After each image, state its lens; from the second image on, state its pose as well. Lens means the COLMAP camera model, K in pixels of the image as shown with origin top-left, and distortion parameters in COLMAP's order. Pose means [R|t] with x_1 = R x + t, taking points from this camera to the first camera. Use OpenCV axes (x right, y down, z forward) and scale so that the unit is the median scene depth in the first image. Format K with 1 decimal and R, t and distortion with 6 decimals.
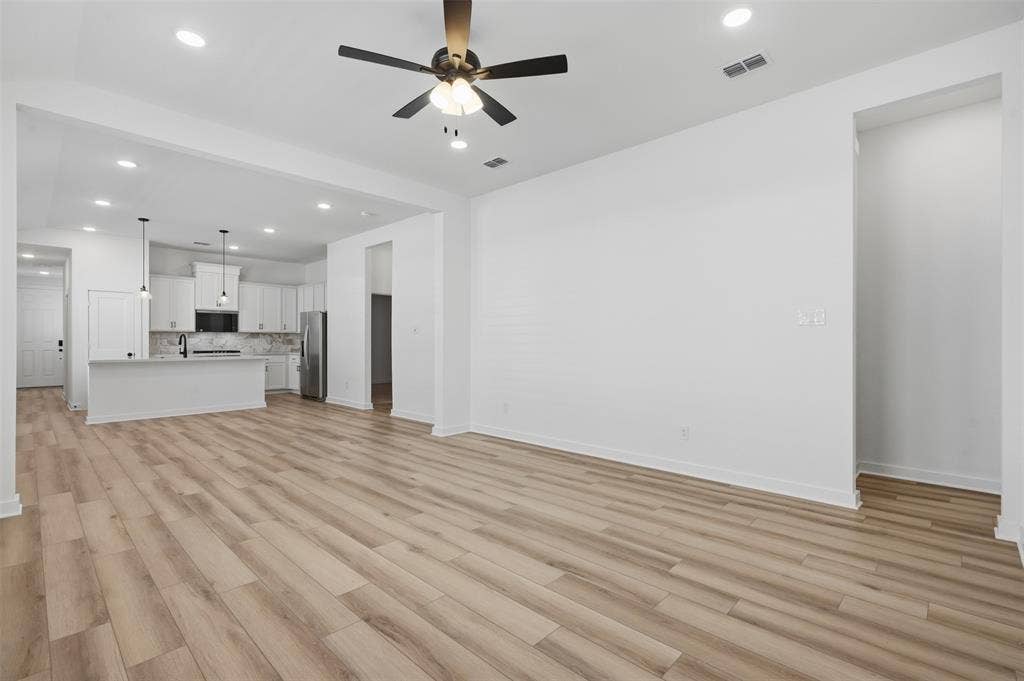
lens RADIAL K [[462.5, 0, 512.0], [0, 462.5, 340.5], [0, 0, 1]] dist [0.000593, 0.000651]
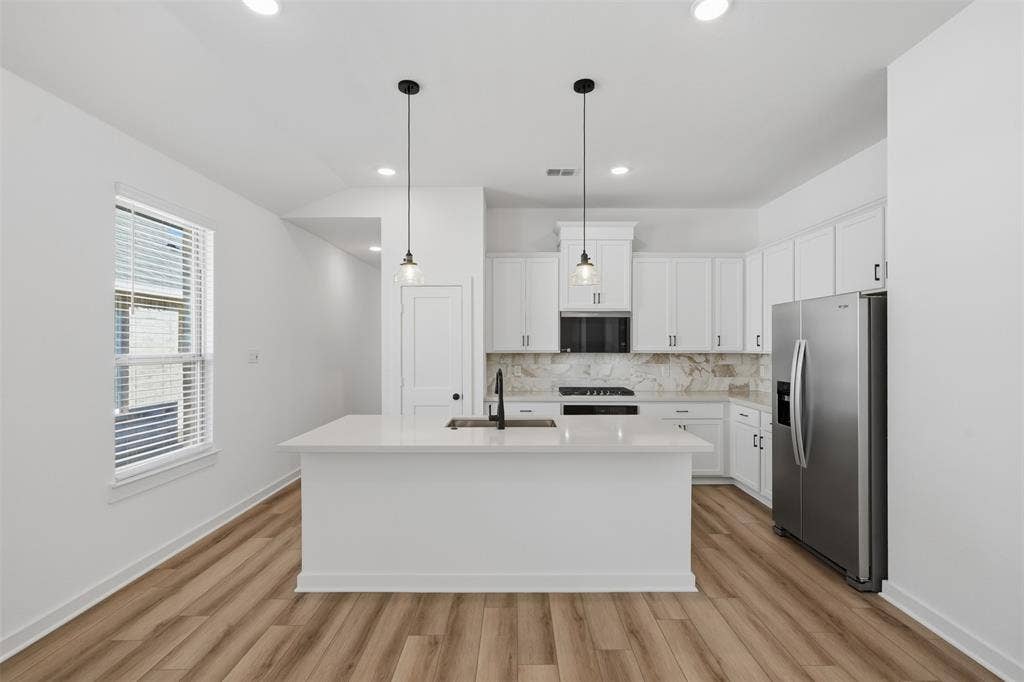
lens RADIAL K [[462.5, 0, 512.0], [0, 462.5, 341.0], [0, 0, 1]] dist [0.000593, 0.000651]
pose [[0.685246, -0.007683, -0.728272, -0.315277], [-0.000432, 0.999940, -0.010956, -0.025694], [0.728312, 0.007822, 0.685201, 0.563631]]
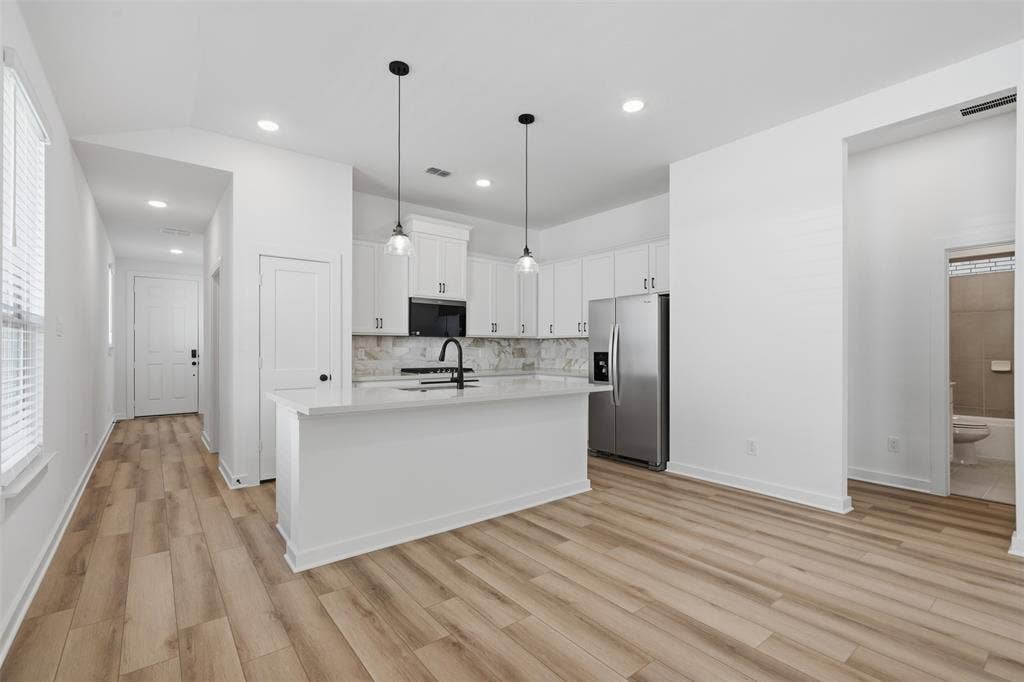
lens RADIAL K [[462.5, 0, 512.0], [0, 462.5, 341.0], [0, 0, 1]] dist [0.000593, 0.000651]
pose [[0.989470, -0.001557, -0.144732, -0.451255], [-0.001183, 0.999822, -0.018842, -0.001330], [0.144736, 0.018815, 0.989291, 0.424089]]
